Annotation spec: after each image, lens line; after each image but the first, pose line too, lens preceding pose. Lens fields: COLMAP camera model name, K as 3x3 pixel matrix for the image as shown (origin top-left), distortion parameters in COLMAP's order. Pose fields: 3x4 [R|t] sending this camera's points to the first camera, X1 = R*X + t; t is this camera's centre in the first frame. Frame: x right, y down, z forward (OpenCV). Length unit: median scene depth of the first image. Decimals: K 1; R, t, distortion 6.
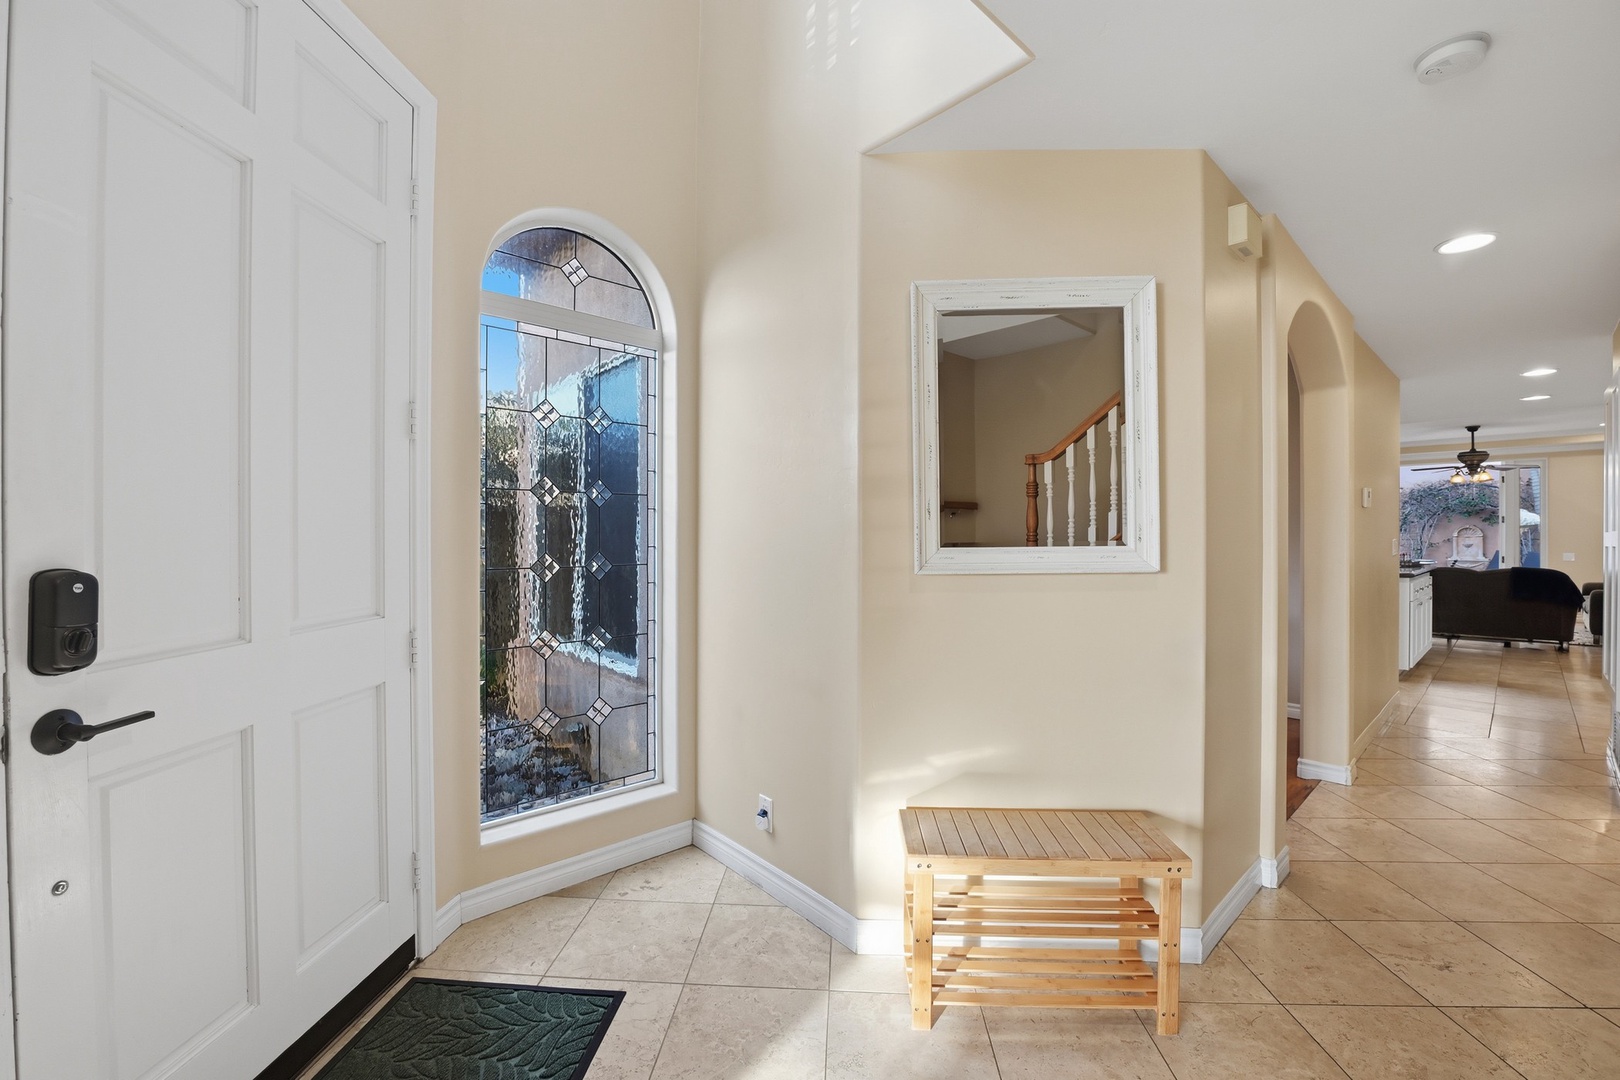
lens RADIAL K [[675.7, 0, 808.3], [0, 675.7, 535.2], [0, 0, 1]] dist [-0.023685, 0.000577]
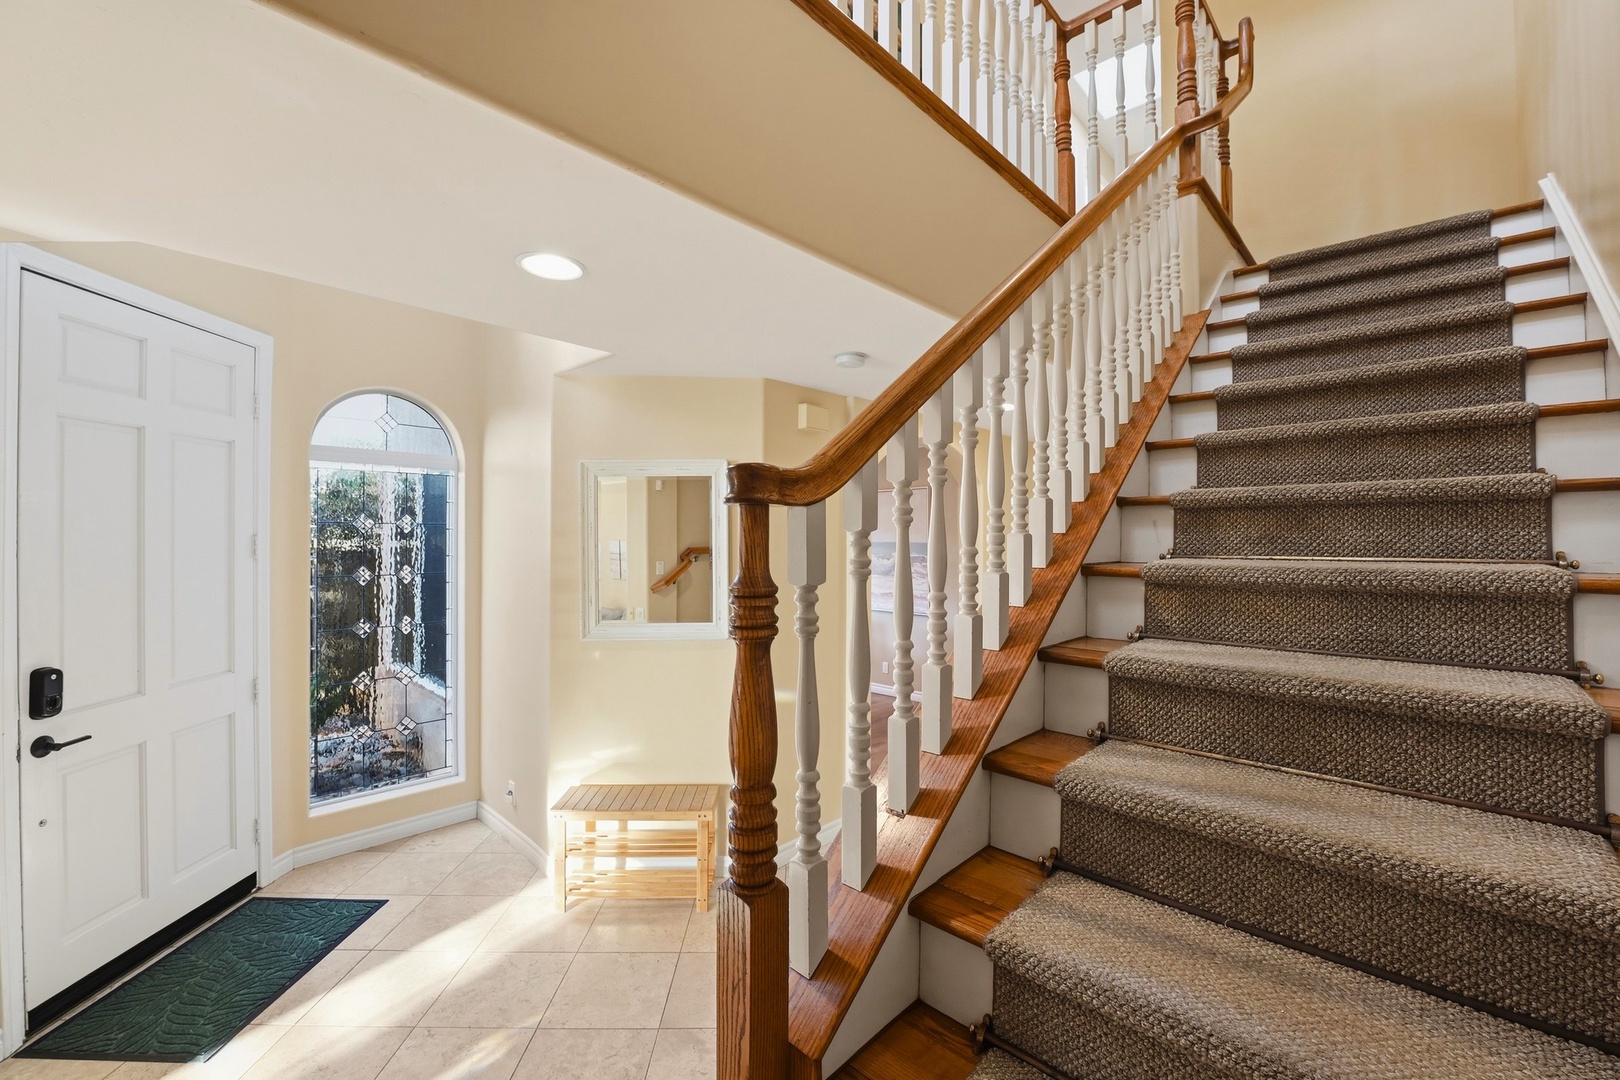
lens RADIAL K [[684.9, 0, 813.4], [0, 684.9, 530.8], [0, 0, 1]] dist [-0.017285, -0.000266]
pose [[0.997202, 0.003225, 0.074681, 0.609946], [-0.003027, 0.999992, -0.002767, -0.209061], [-0.074690, 0.002533, 0.997204, -0.700964]]
